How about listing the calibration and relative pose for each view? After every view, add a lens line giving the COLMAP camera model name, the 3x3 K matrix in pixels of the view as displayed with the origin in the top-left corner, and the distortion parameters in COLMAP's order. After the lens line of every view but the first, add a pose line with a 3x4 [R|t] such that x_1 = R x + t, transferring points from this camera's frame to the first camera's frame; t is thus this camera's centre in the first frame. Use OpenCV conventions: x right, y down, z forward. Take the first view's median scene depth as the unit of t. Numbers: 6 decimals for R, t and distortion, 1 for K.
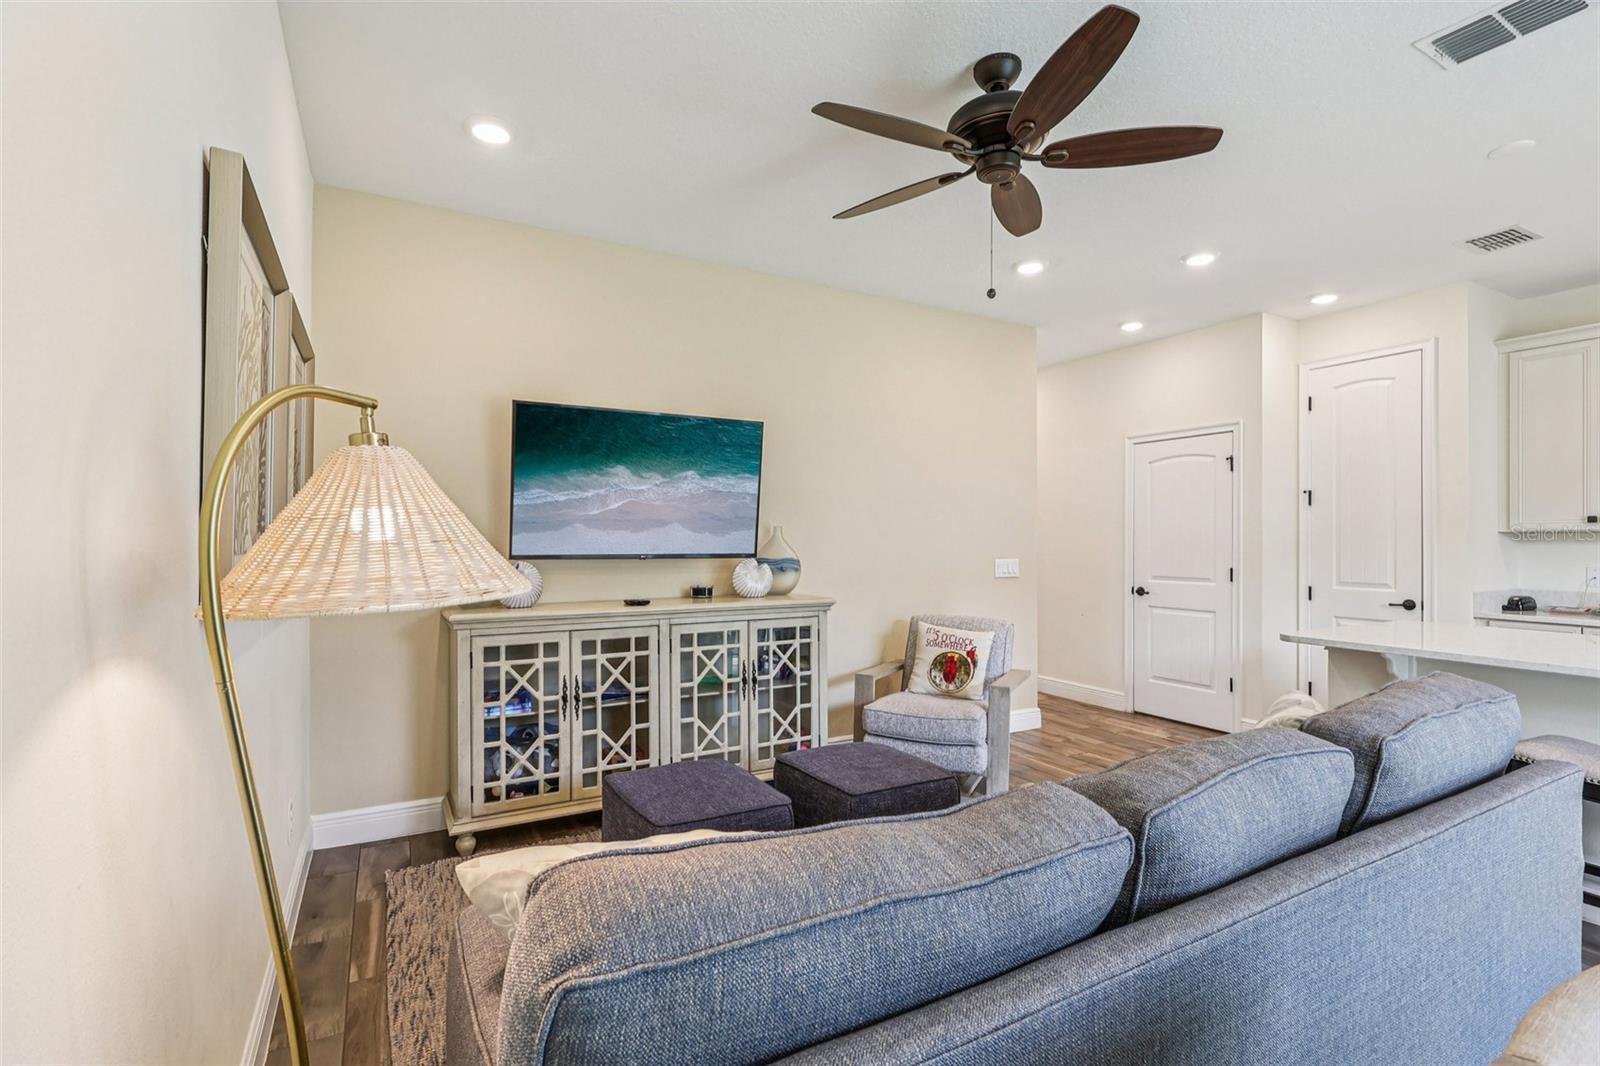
lens RADIAL K [[748.4, 0, 795.9], [0, 748.4, 542.7], [0, 0, 1]] dist [0.000281, -0.000157]
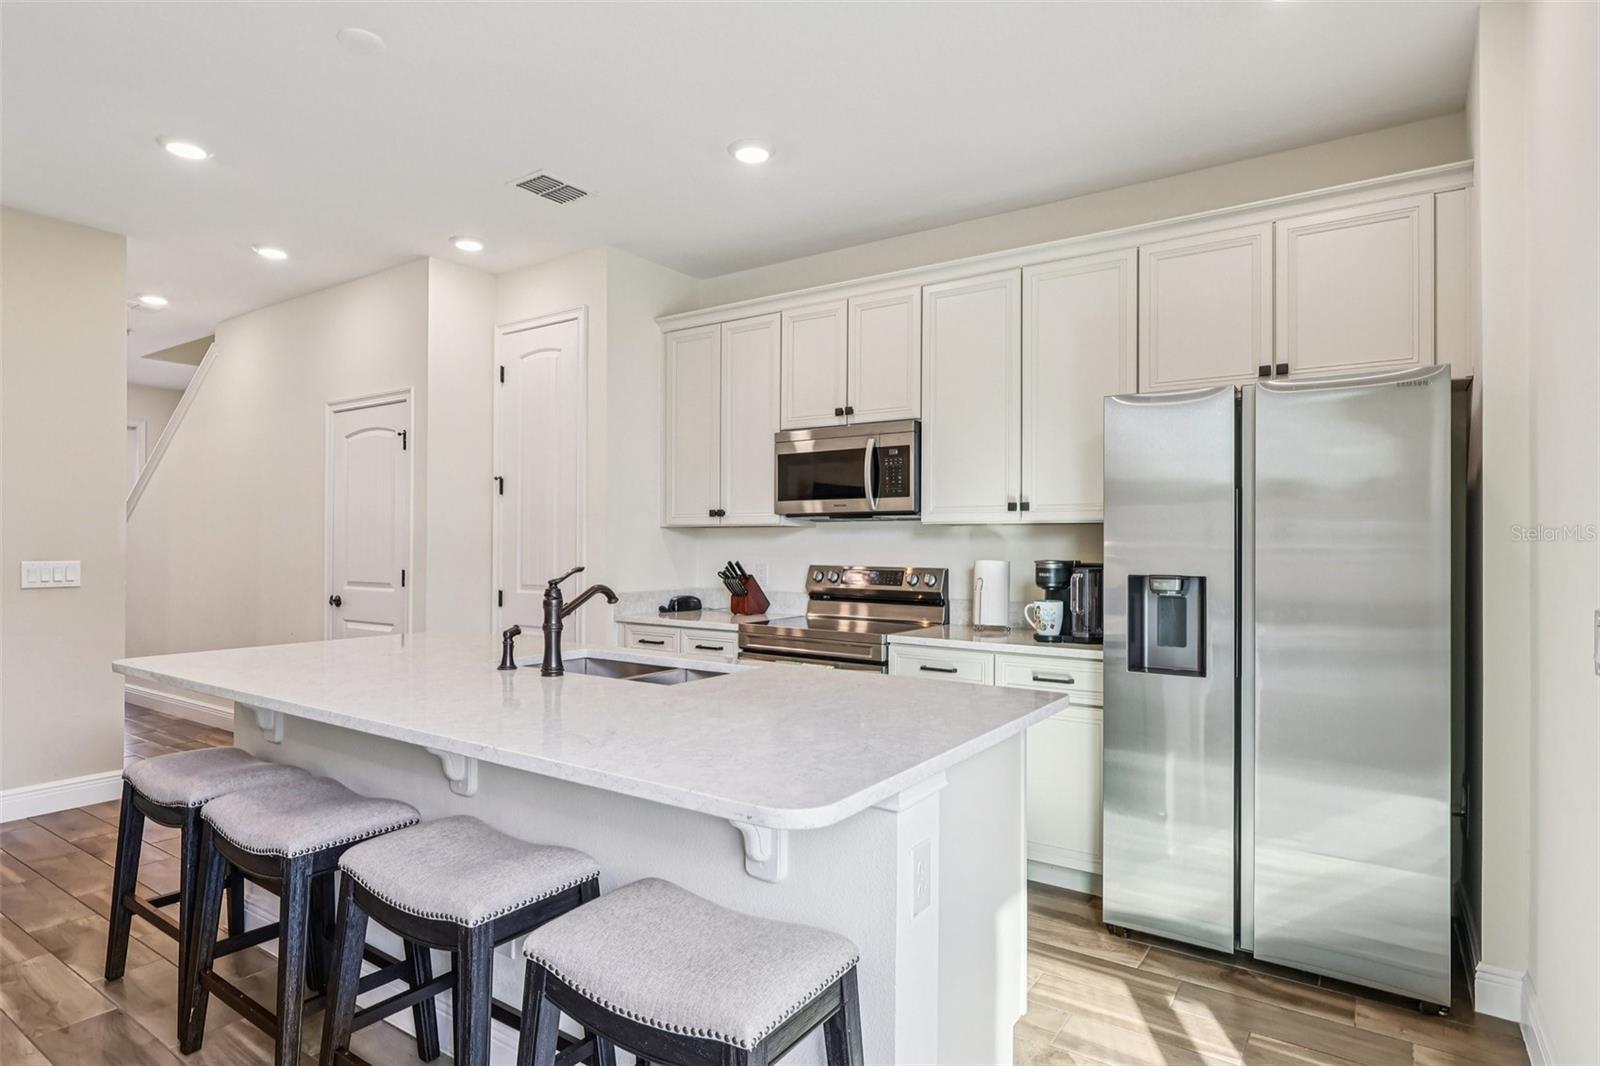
lens RADIAL K [[868.0, 0, 801.9], [0, 868.0, 541.0], [0, 0, 1]] dist [0.000439, -0.000159]
pose [[0.899212, 0.001101, 0.437512, 0.588363], [0.000620, 0.999993, -0.003790, 0.006712], [-0.437513, 0.003680, 0.899205, -0.028365]]
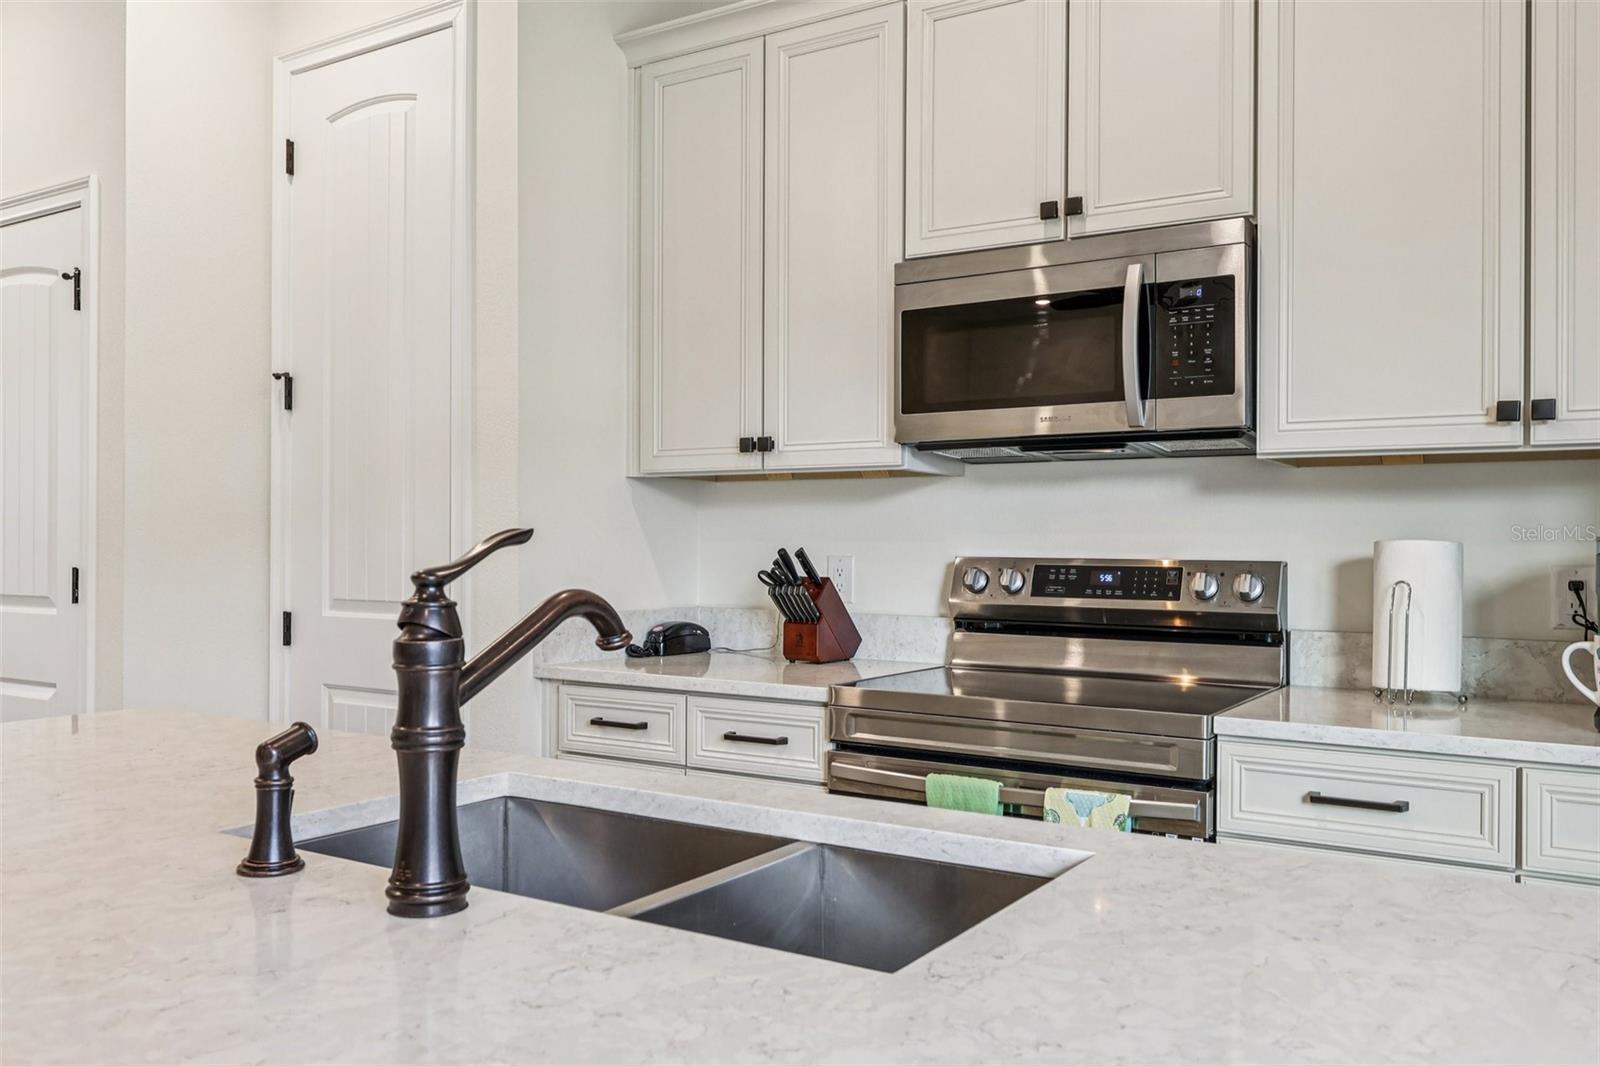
lens RADIAL K [[1289.9, 0, 796.7], [0, 1289.9, 546.4], [0, 0, 1]] dist [0.003120, 0.006520]
pose [[0.886038, -0.000877, 0.463613, 0.633992], [0.000159, 0.999999, 0.001588, 0.023018], [-0.463613, -0.001333, 0.886037, 0.271331]]
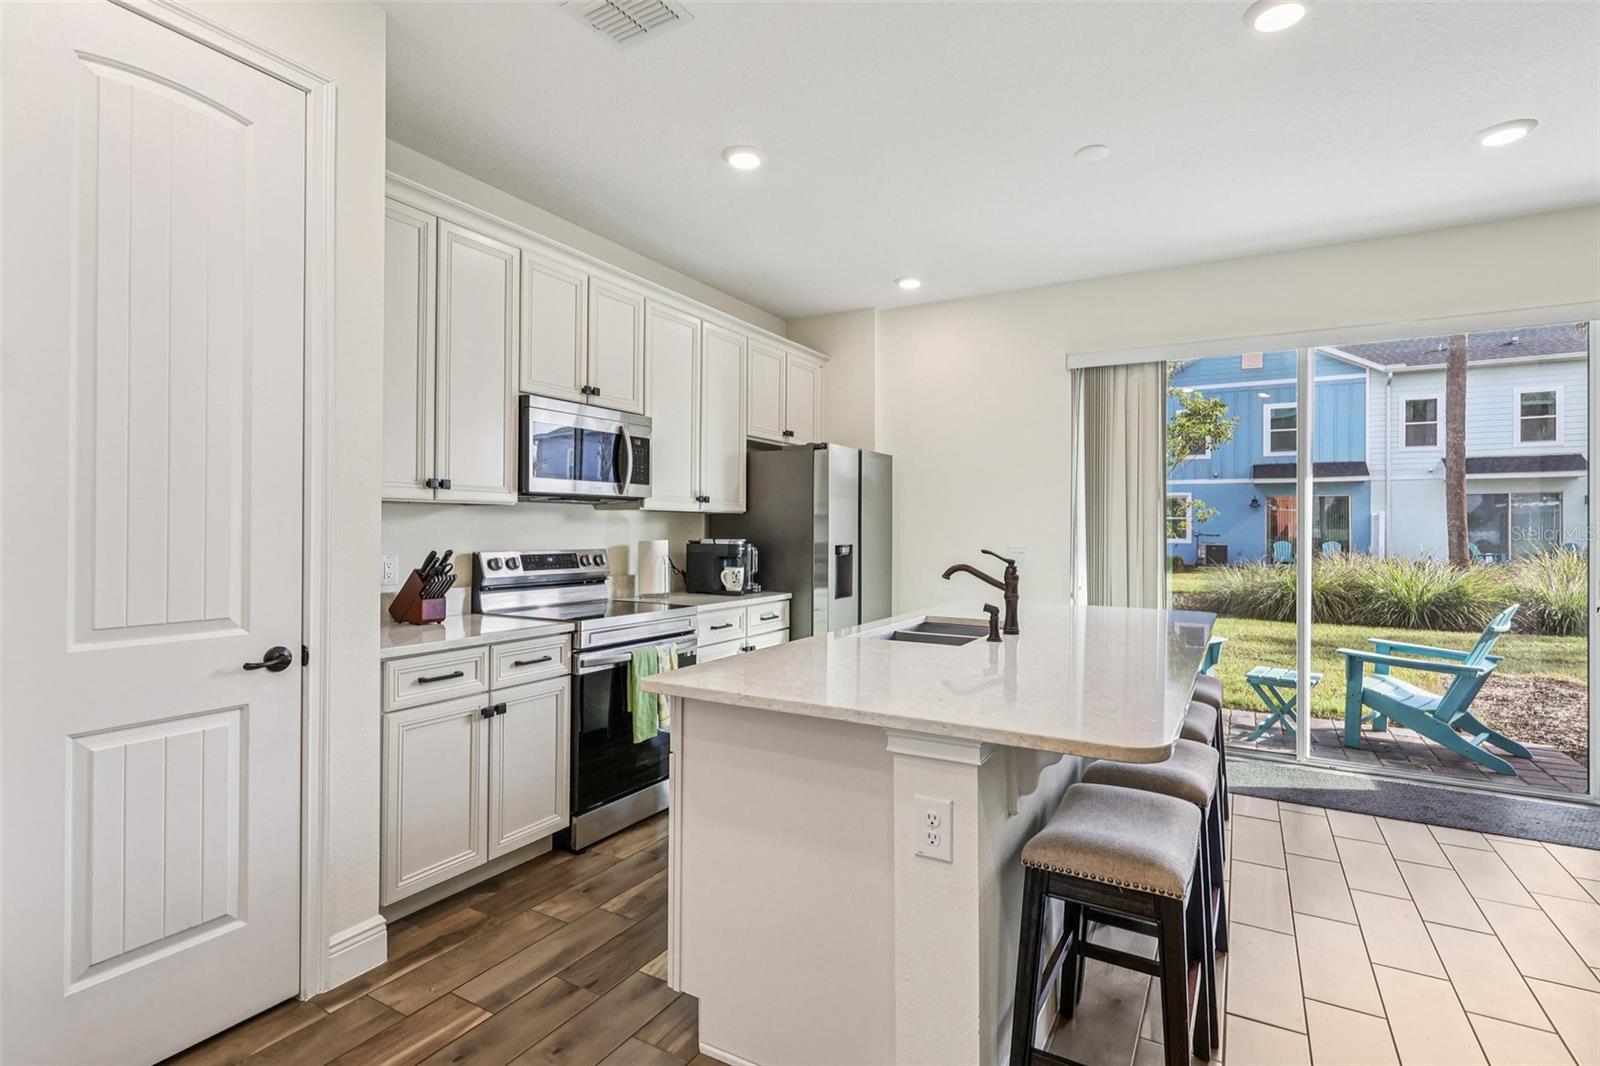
lens RADIAL K [[765.7, 0, 806.0], [0, 765.7, 524.6], [0, 0, 1]] dist [-0.001525, -0.000538]
pose [[-0.519104, -0.006694, 0.854685, 0.264075], [-0.010694, 0.999942, 0.001337, 0.000514], [-0.854644, -0.008446, -0.519146, 0.916278]]
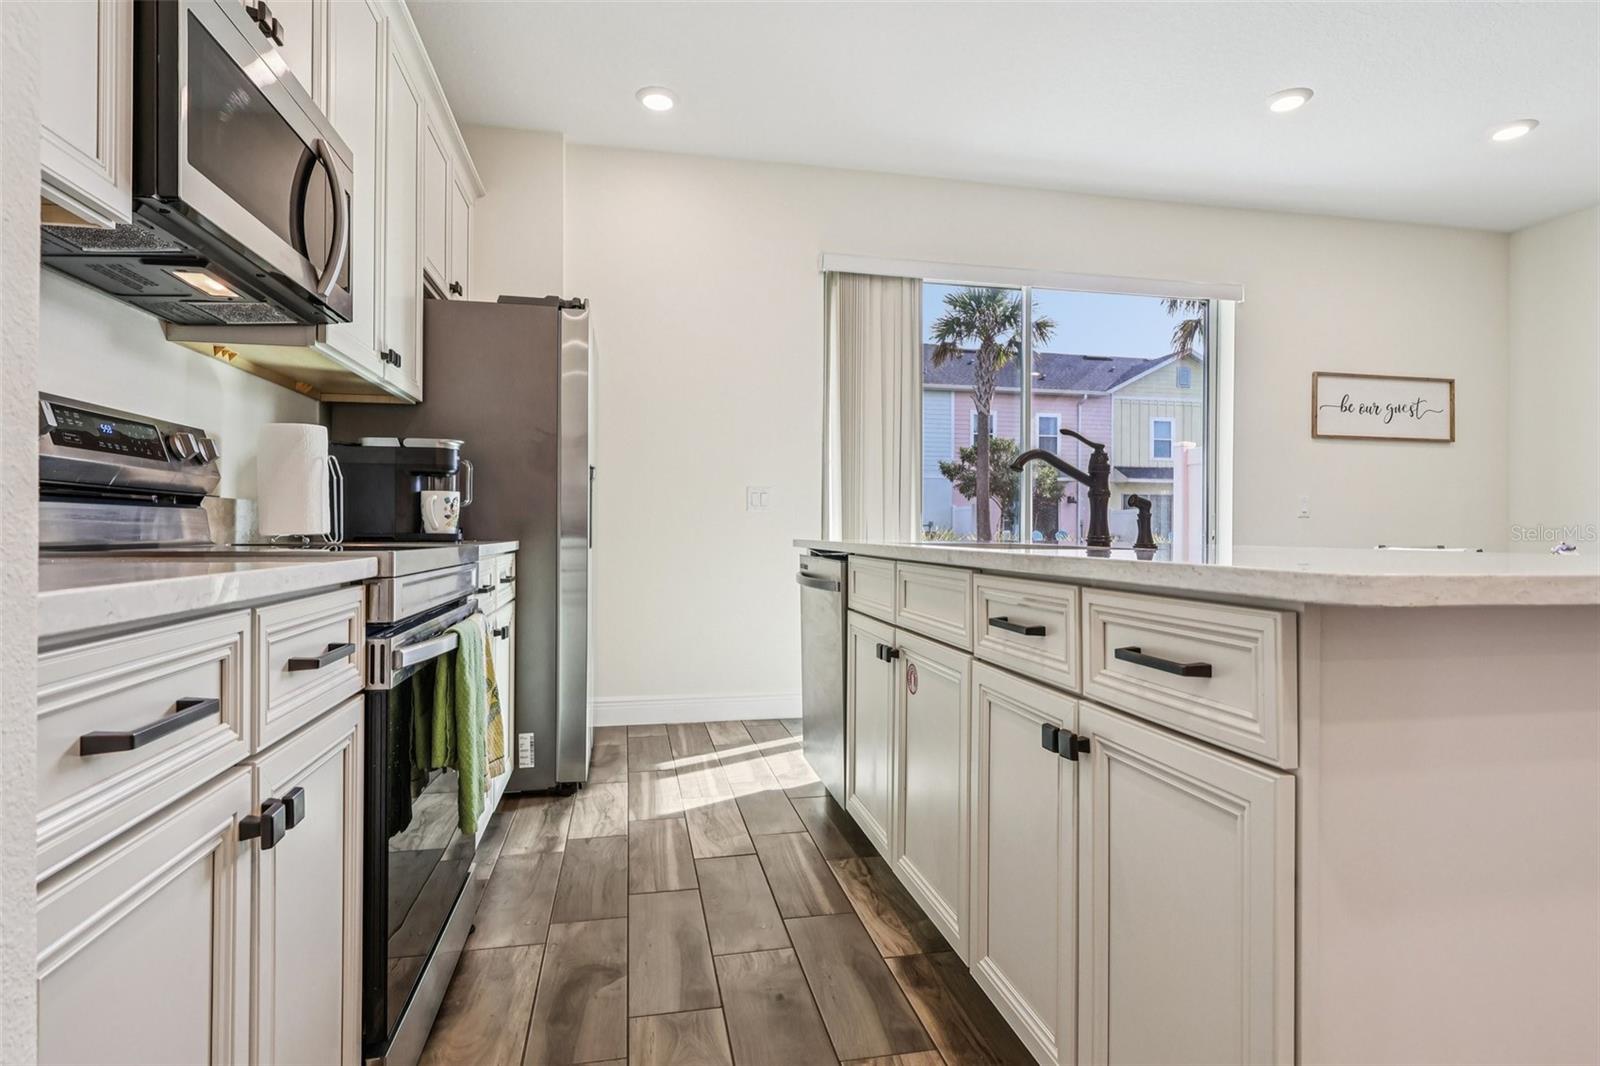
lens RADIAL K [[818.5, 0, 800.0], [0, 818.5, 533.0], [0, 0, 1]] dist [0.003463, 0.000136]
pose [[-0.954488, -0.014727, 0.297886, 0.703354], [-0.012954, 0.999885, 0.007927, 0.074471], [-0.297968, 0.003708, -0.954569, 0.960518]]
